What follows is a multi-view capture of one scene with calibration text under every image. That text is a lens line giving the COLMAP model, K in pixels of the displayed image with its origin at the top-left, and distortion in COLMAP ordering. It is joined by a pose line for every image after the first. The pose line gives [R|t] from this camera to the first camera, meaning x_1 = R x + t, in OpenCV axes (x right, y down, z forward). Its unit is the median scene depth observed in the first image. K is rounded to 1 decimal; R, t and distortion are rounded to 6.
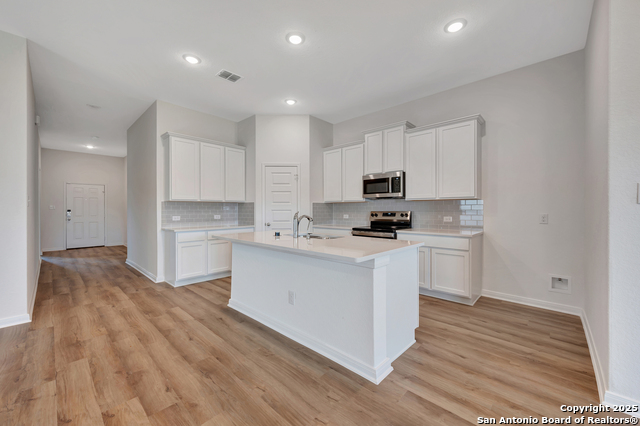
lens RADIAL K [[253.5, 0, 321.4], [0, 253.5, 209.0], [0, 0, 1]] dist [0.001034, 0.000865]
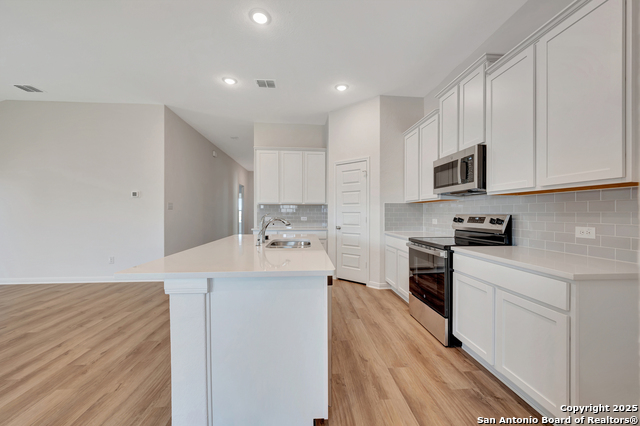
lens RADIAL K [[253.5, 0, 320.6], [0, 253.5, 210.2], [0, 0, 1]] dist [0.001034, 0.000865]
pose [[0.735025, -0.002624, -0.678035, 0.439777], [-0.001766, 0.999982, -0.005785, 0.002620], [0.678038, 0.005449, 0.735006, 0.333812]]
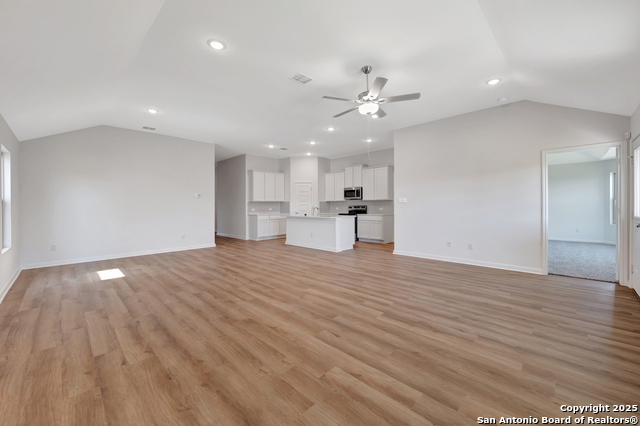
lens RADIAL K [[253.5, 0, 321.6], [0, 253.5, 207.1], [0, 0, 1]] dist [0.001034, 0.000865]
pose [[0.999541, -0.005996, -0.029699, 0.048364], [0.006263, 0.999941, 0.008920, 0.000947], [0.029644, -0.009102, 0.999519, -1.152814]]
